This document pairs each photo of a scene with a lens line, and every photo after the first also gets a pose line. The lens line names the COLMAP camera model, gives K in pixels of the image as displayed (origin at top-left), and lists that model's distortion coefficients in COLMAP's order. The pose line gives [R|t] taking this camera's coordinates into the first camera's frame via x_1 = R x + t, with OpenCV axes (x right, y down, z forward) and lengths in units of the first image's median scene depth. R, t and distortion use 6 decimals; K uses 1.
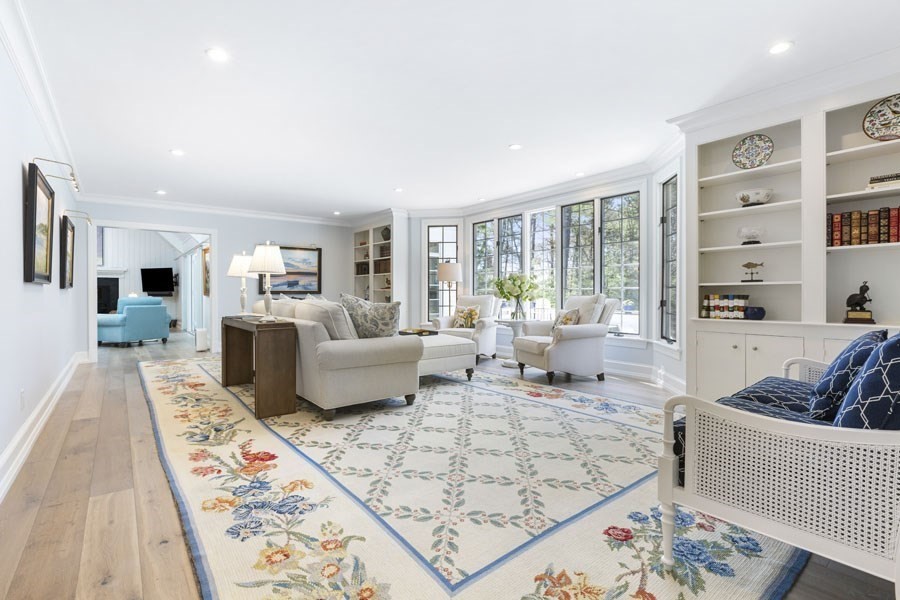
lens RADIAL K [[432.7, 0, 446.5], [0, 432.7, 296.2], [0, 0, 1]] dist [0.003433, -0.002261]
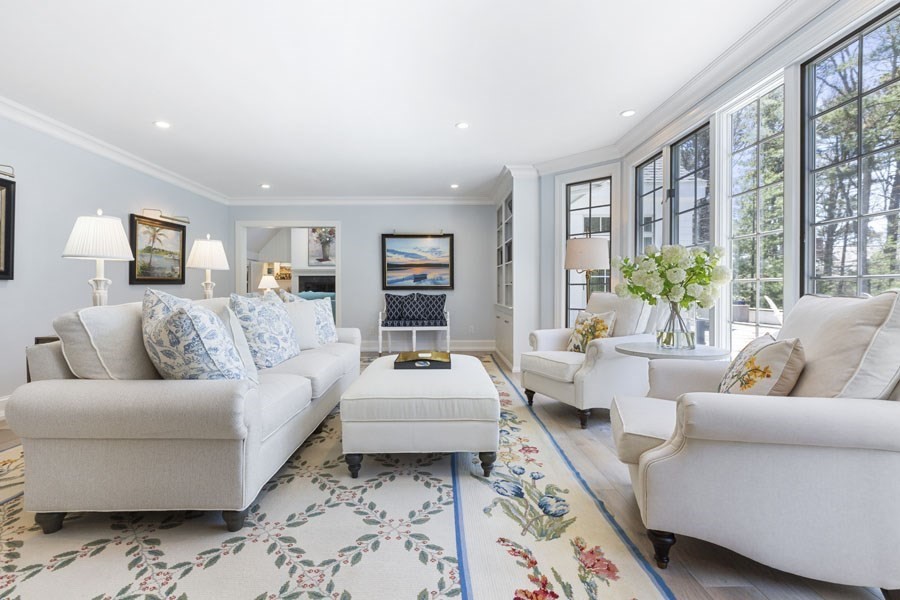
lens RADIAL K [[412.1, 0, 444.4], [0, 412.1, 287.5], [0, 0, 1]] dist [0.012326, -0.000051]
pose [[0.791848, 0.000047, -0.610718, 0.187629], [-0.006105, 0.999951, -0.007839, -0.003331], [0.610687, 0.009935, 0.791810, 0.400425]]
